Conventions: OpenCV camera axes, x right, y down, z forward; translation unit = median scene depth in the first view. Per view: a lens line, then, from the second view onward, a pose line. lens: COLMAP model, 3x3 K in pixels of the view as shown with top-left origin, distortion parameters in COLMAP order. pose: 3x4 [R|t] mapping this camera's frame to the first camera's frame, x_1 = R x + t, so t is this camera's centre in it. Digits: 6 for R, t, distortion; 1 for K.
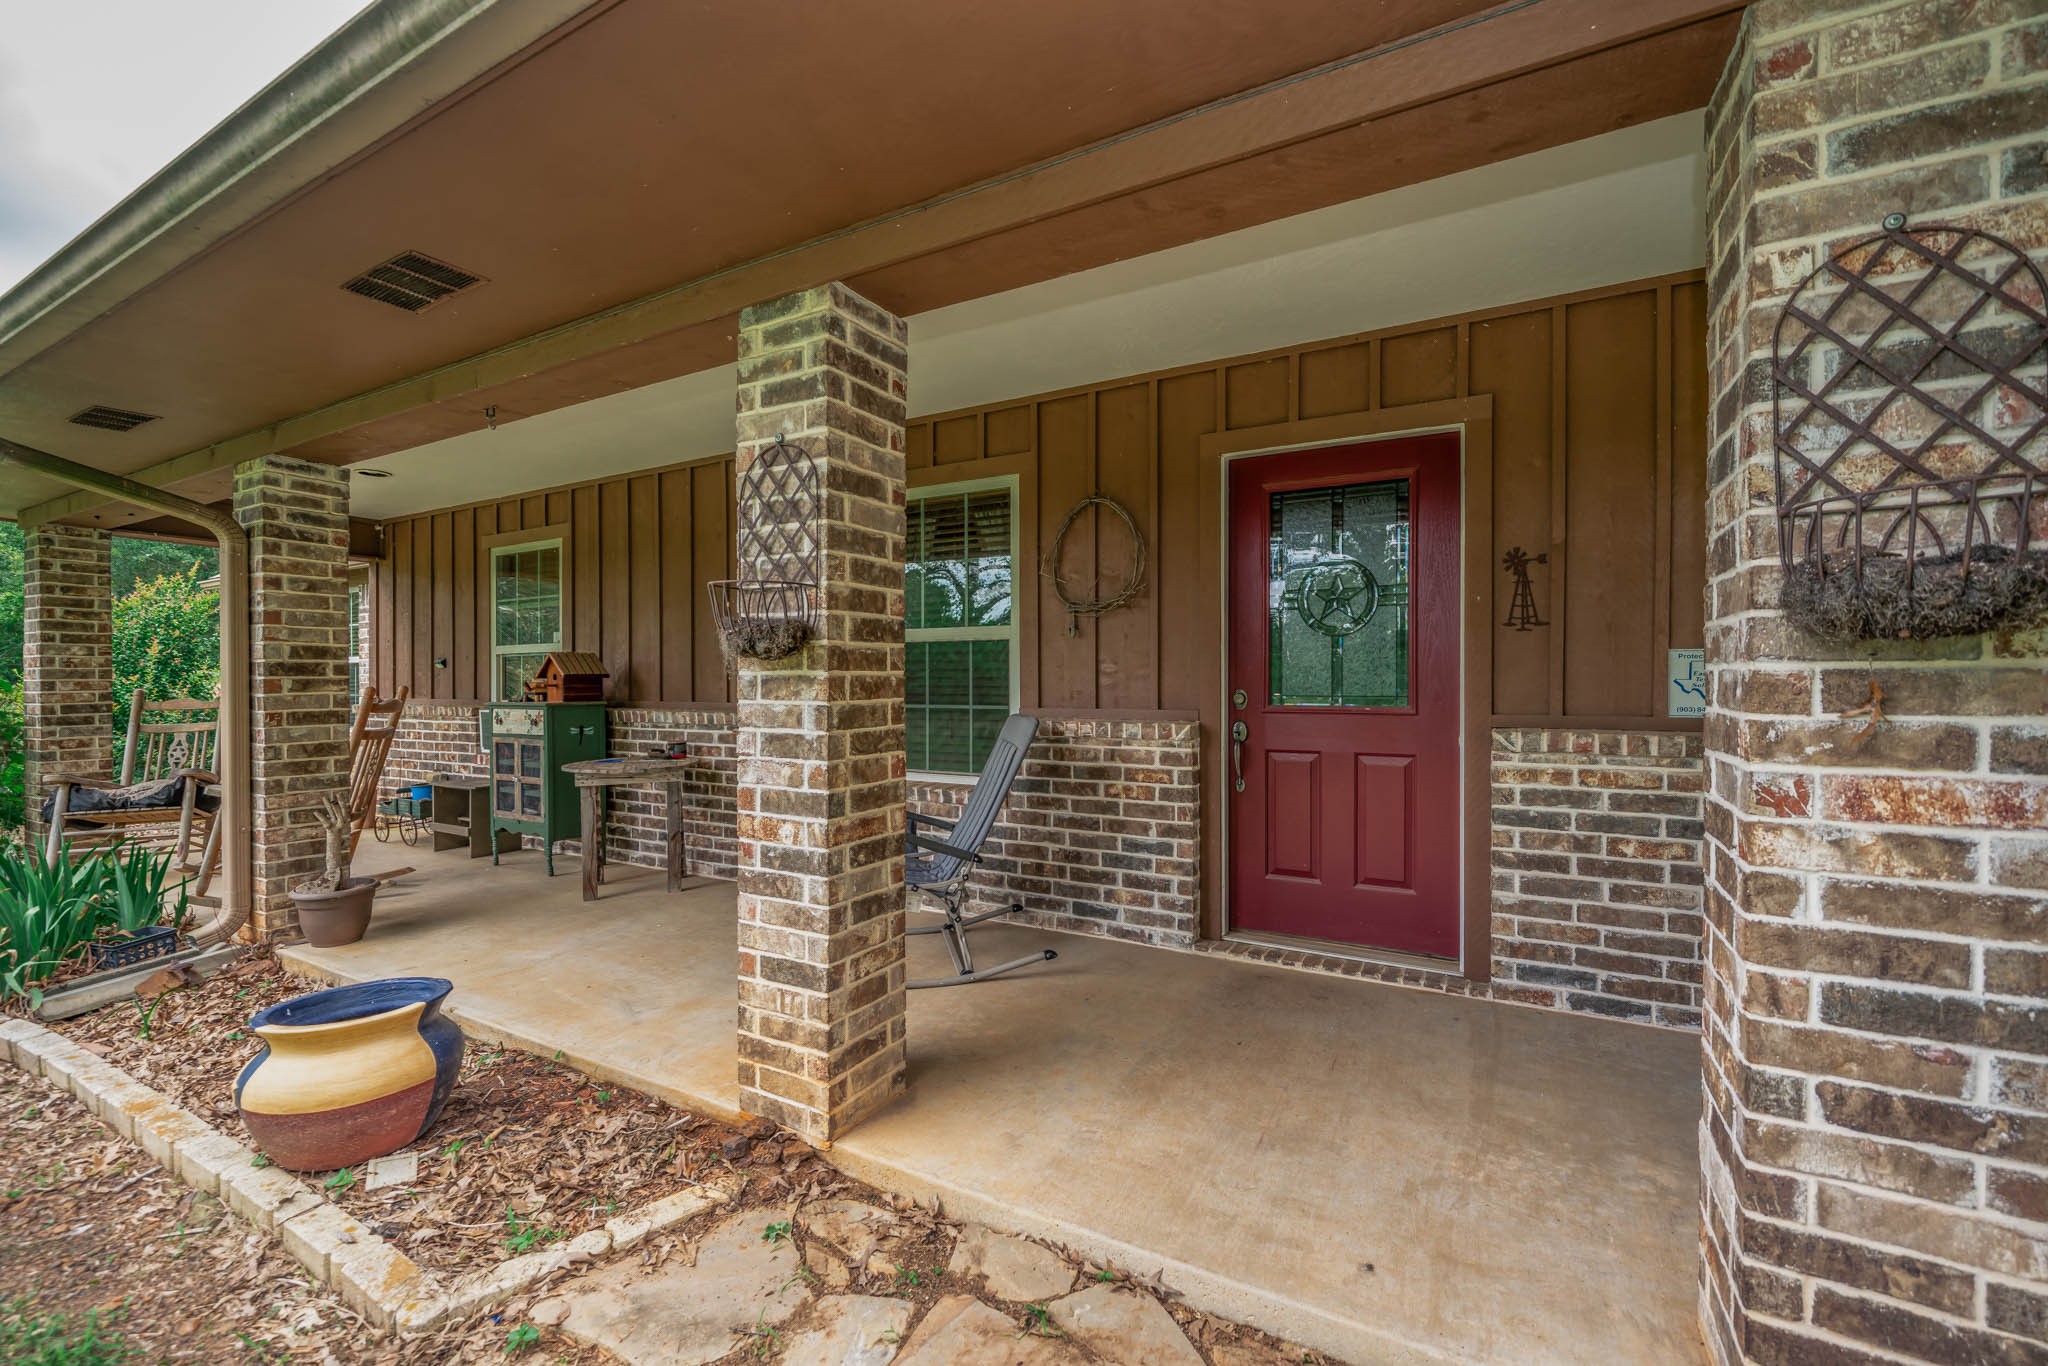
lens RADIAL K [[847.7, 0, 1024.0], [0, 847.7, 683.0], [0, 0, 1]] dist [-0.000642, -0.000037]
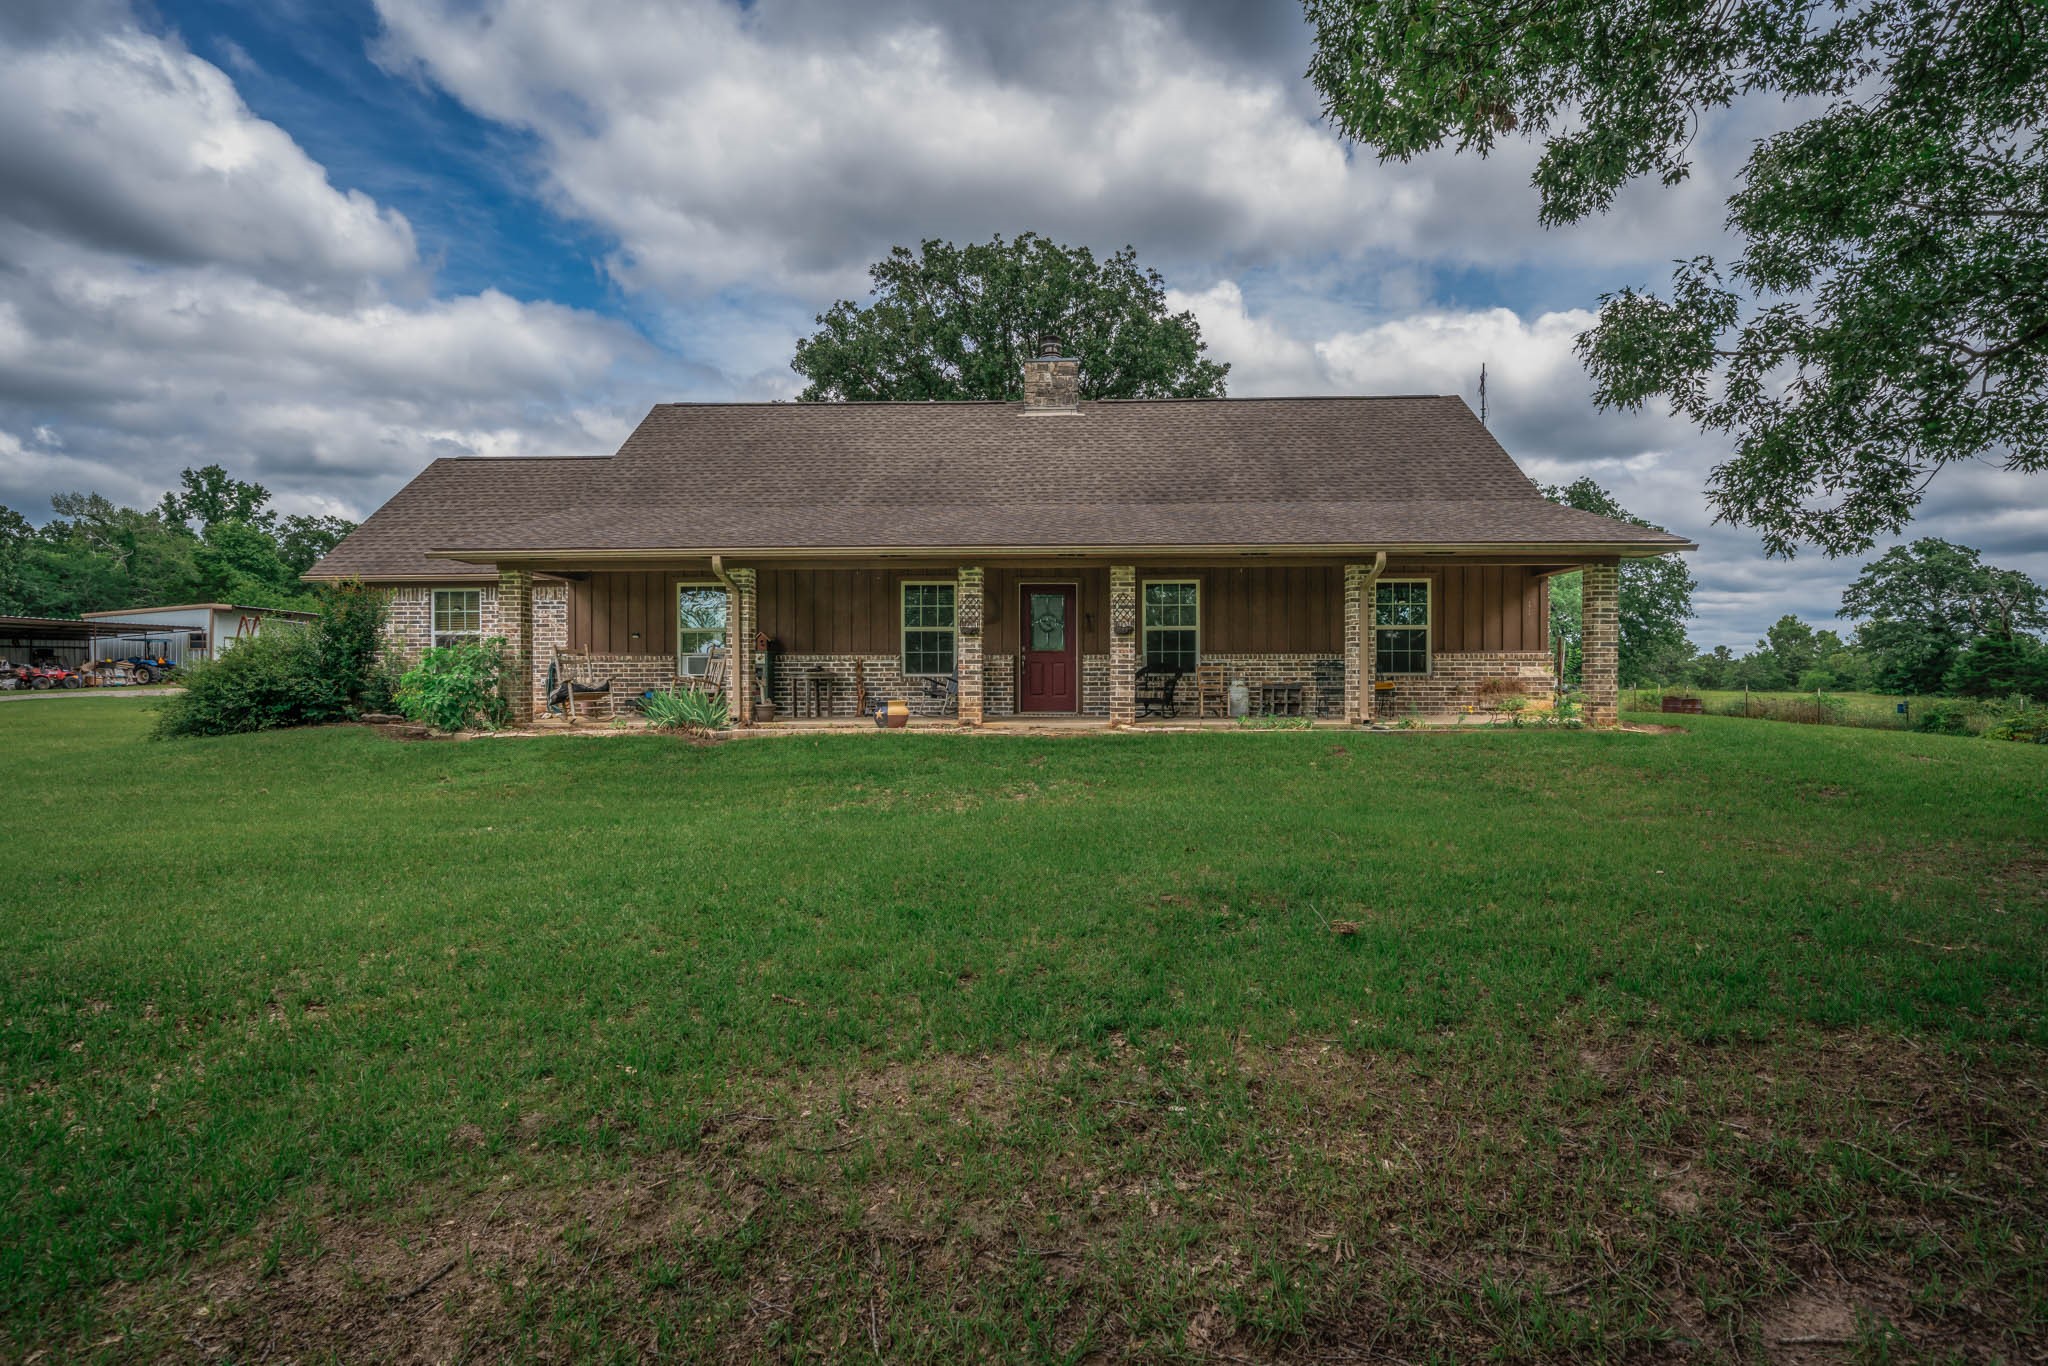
lens RADIAL K [[1093.3, 0, 1024.0], [0, 1093.3, 683.0], [0, 0, 1]] dist [-0.001443, -0.000663]
pose [[0.886627, 0.000817, 0.462485, -2.337644], [0.000680, 0.999995, -0.003070, 0.217333], [-0.462485, 0.003036, 0.886622, -3.878994]]
